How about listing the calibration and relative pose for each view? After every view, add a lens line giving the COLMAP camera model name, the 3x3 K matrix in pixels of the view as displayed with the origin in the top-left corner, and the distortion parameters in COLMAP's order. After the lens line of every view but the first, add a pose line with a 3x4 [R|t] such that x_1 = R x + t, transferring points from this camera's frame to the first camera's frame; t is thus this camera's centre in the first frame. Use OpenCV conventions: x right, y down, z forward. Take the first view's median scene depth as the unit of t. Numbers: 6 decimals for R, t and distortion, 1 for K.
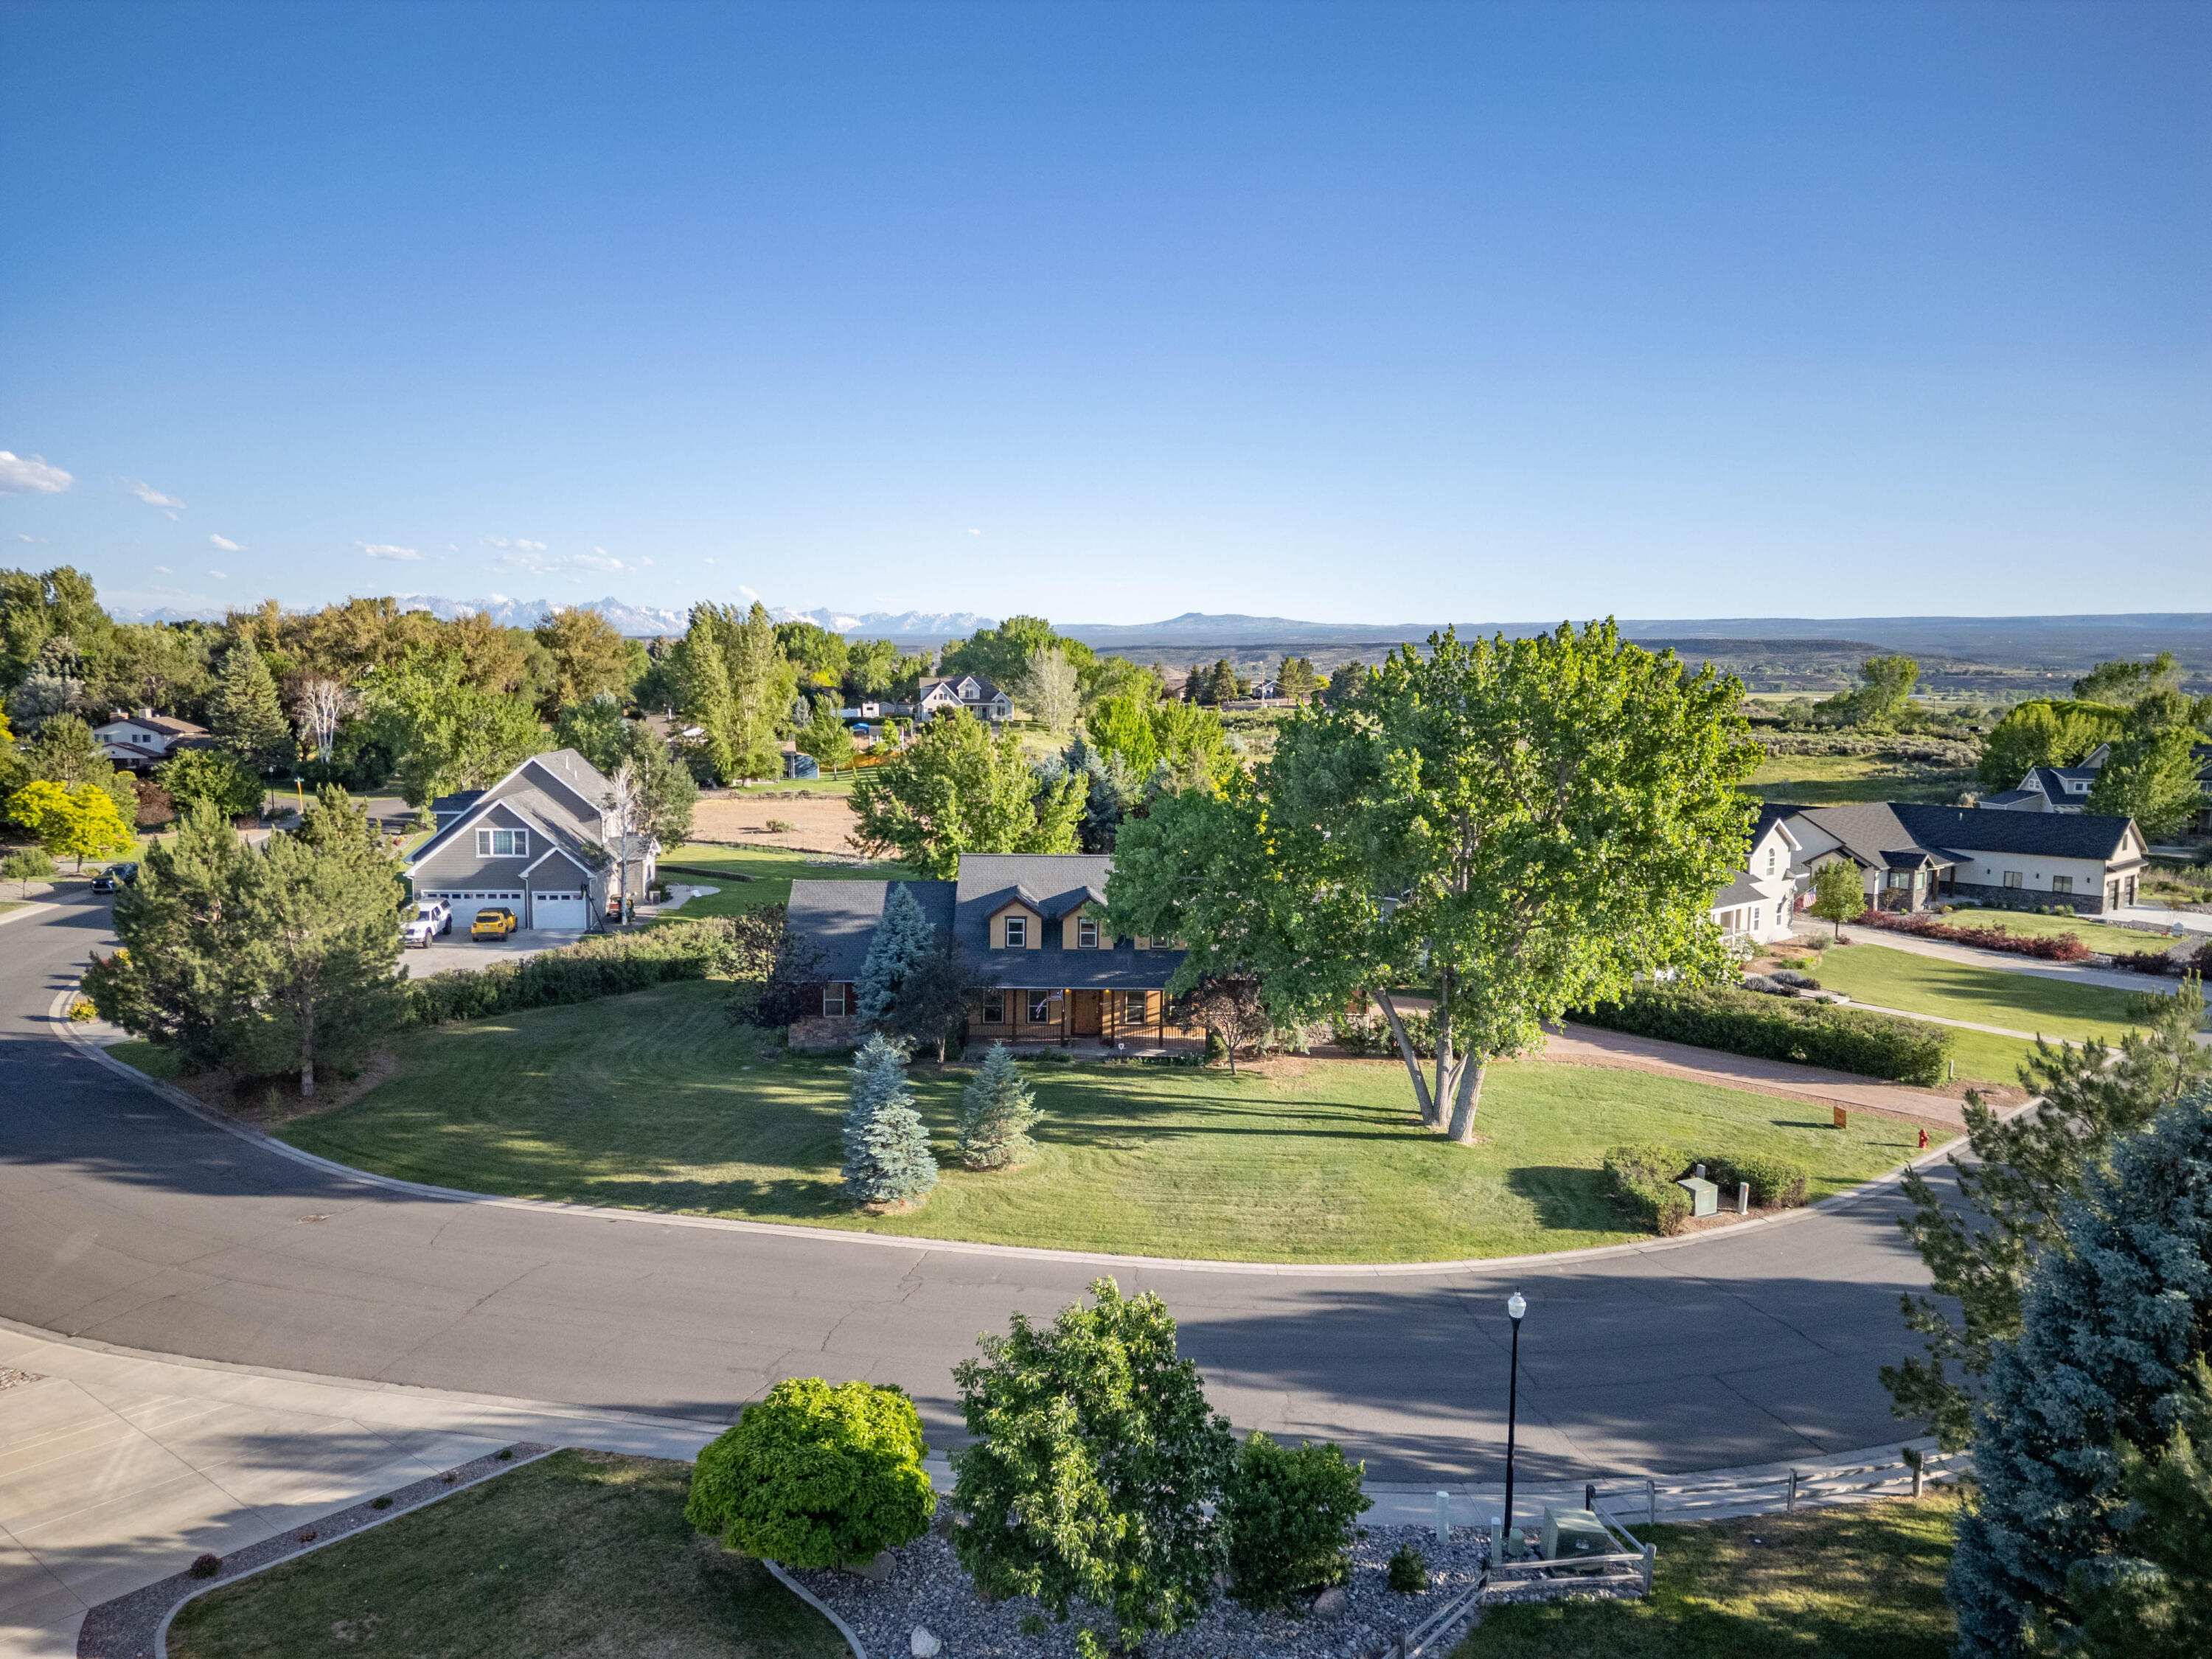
lens RADIAL K [[1549.9, 0, 1110.4], [0, 1549.9, 829.5], [0, 0, 1]] dist [0.052948, -0.041188]
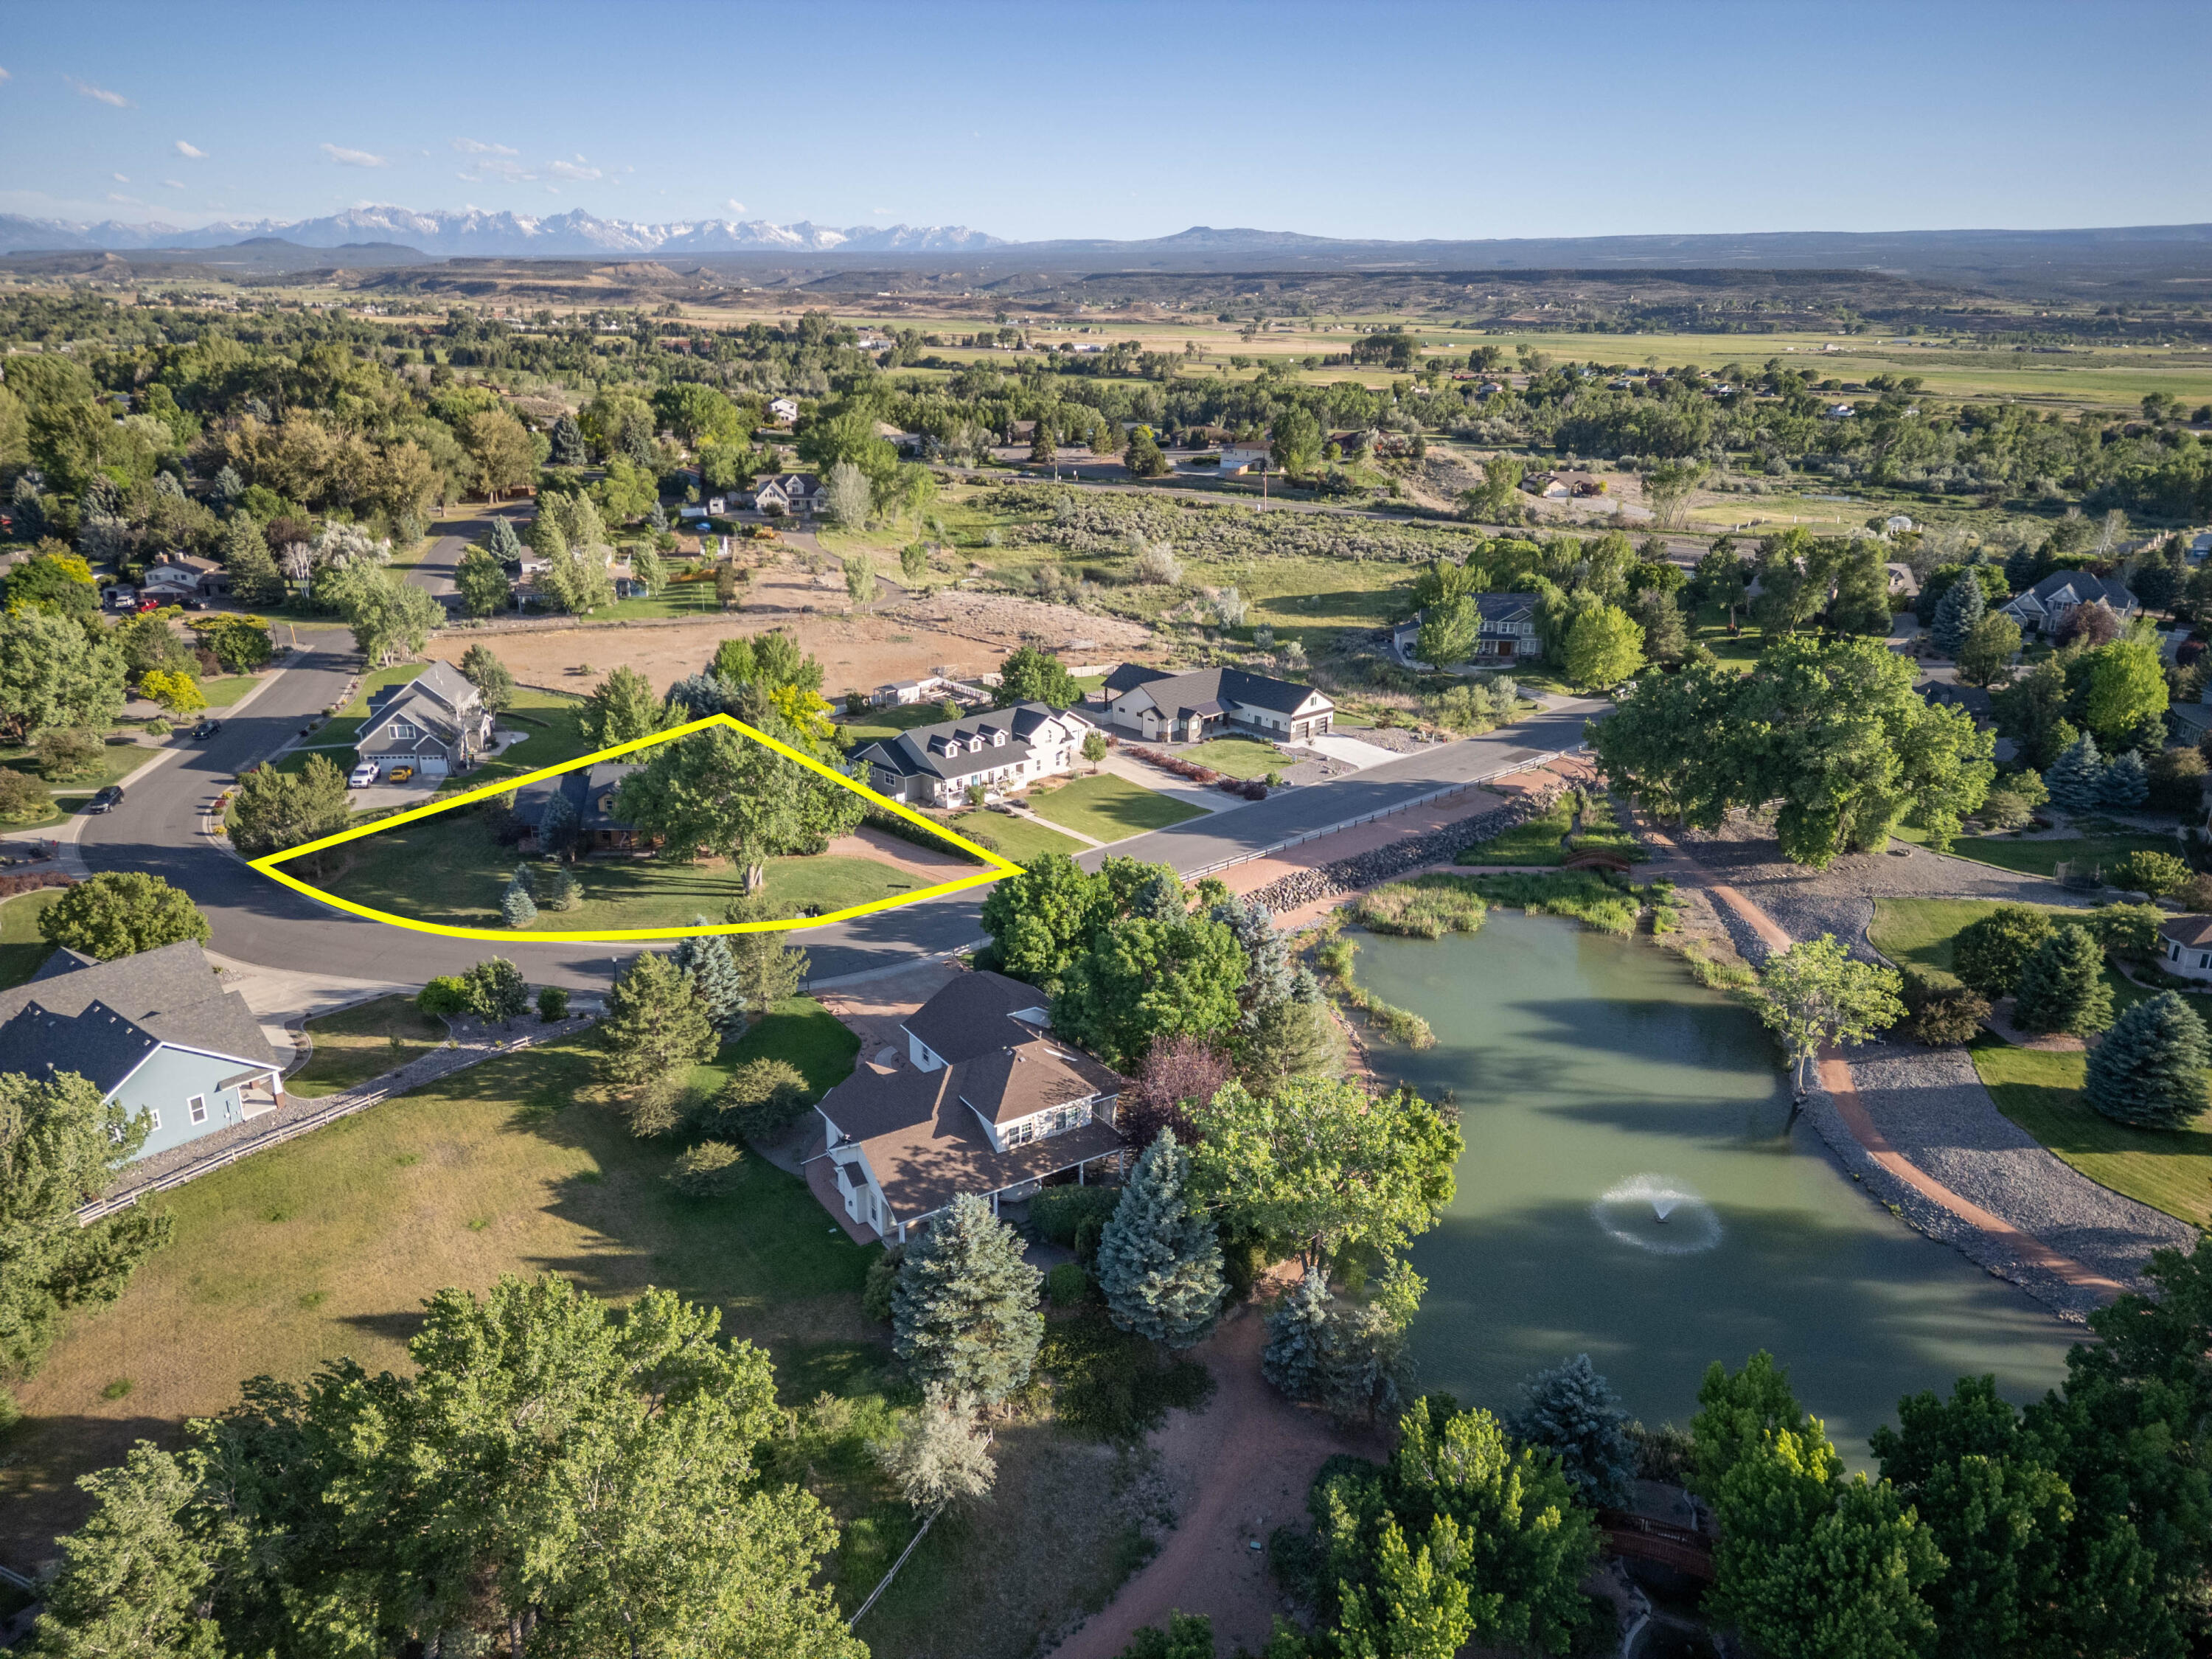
lens RADIAL K [[1549.9, 0, 1105.7], [0, 1549.9, 832.6], [0, 0, 1]] dist [0.052948, -0.041188]
pose [[0.999985, -0.000229, -0.005432, 0.382647], [0.001472, 0.973203, 0.229942, -0.236063], [0.005234, -0.229946, 0.973189, -0.714633]]
